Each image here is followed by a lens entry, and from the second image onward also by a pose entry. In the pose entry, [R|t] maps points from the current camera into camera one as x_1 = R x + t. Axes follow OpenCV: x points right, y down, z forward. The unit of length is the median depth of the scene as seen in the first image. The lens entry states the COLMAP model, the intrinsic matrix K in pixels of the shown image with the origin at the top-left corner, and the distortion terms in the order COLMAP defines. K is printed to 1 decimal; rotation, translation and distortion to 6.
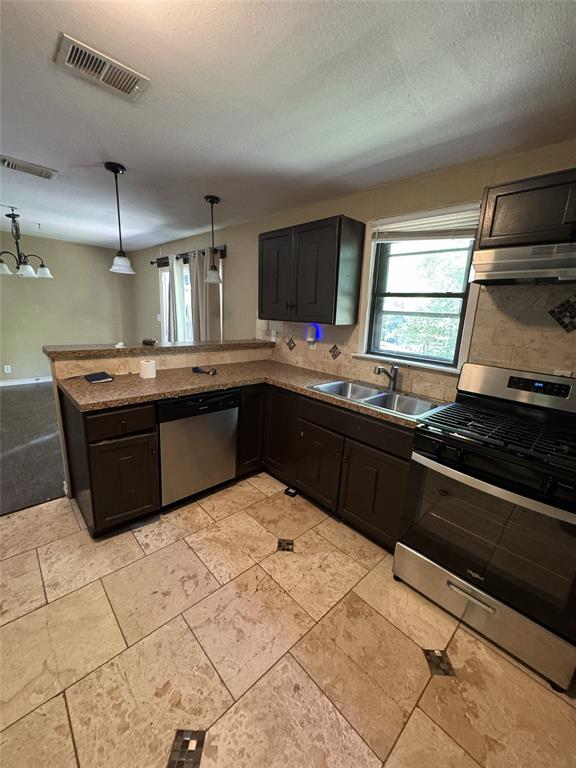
lens RADIAL K [[308.4, 0, 288.4], [0, 308.4, 382.6], [0, 0, 1]] dist [-0.003719, 0.000268]
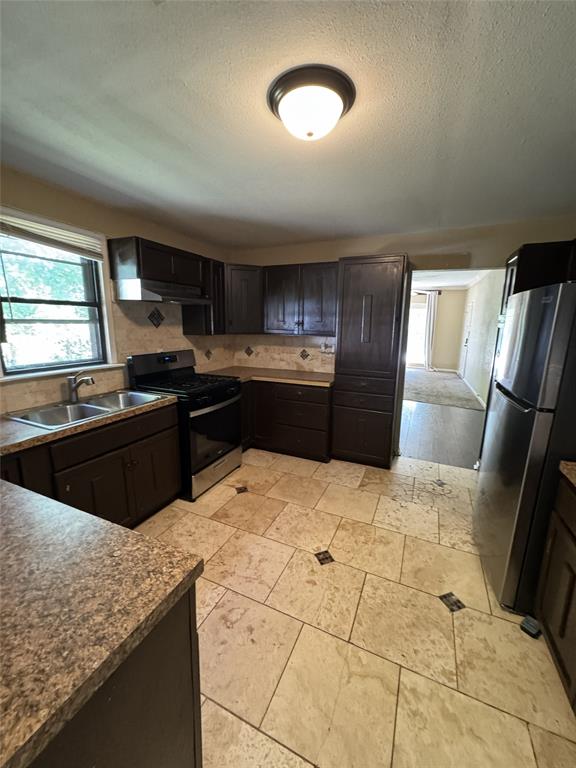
lens RADIAL K [[308.4, 0, 288.0], [0, 308.4, 381.4], [0, 0, 1]] dist [-0.003719, 0.000268]
pose [[-0.373789, -0.235714, 0.897062, -0.939014], [0.175775, 0.931640, 0.318042, -0.271812], [-0.910706, 0.276561, -0.306804, 0.813591]]
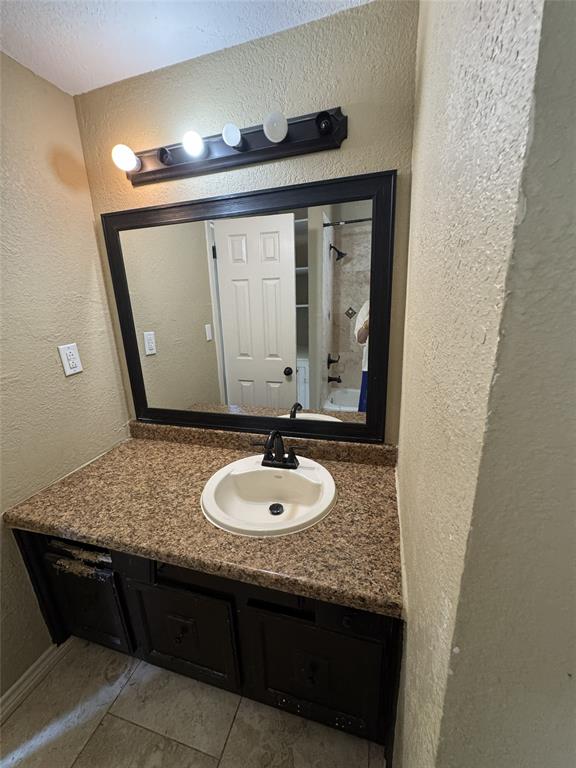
lens RADIAL K [[308.4, 0, 288.0], [0, 308.4, 385.8], [0, 0, 1]] dist [-0.003719, 0.000268]
pose [[-0.499264, -0.266904, 0.824317, -1.711614], [0.208265, 0.886513, 0.413182, -0.557953], [-0.841048, 0.377963, -0.387017, 1.260000]]
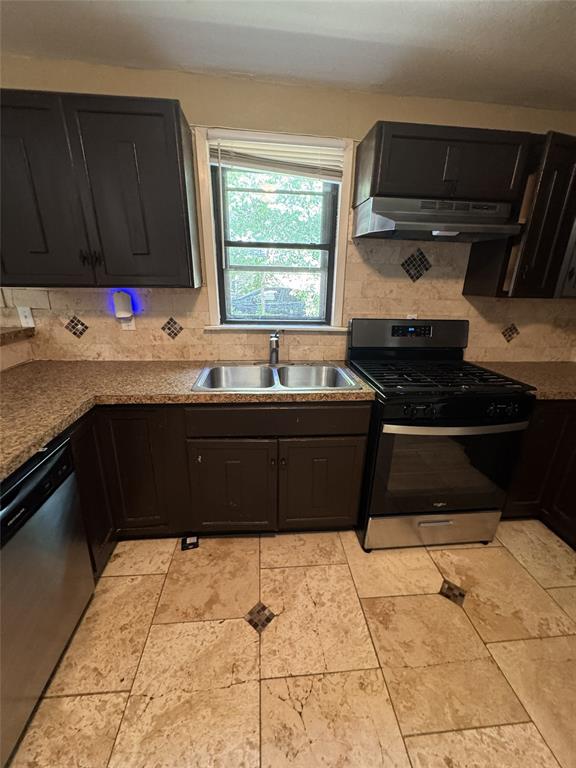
lens RADIAL K [[308.4, 0, 288.8], [0, 308.4, 382.9], [0, 0, 1]] dist [-0.003719, 0.000268]
pose [[0.618705, -0.288931, 0.730563, -0.334507], [0.188631, 0.957347, 0.218873, -0.122741], [-0.762642, 0.002389, 0.646817, 0.514789]]
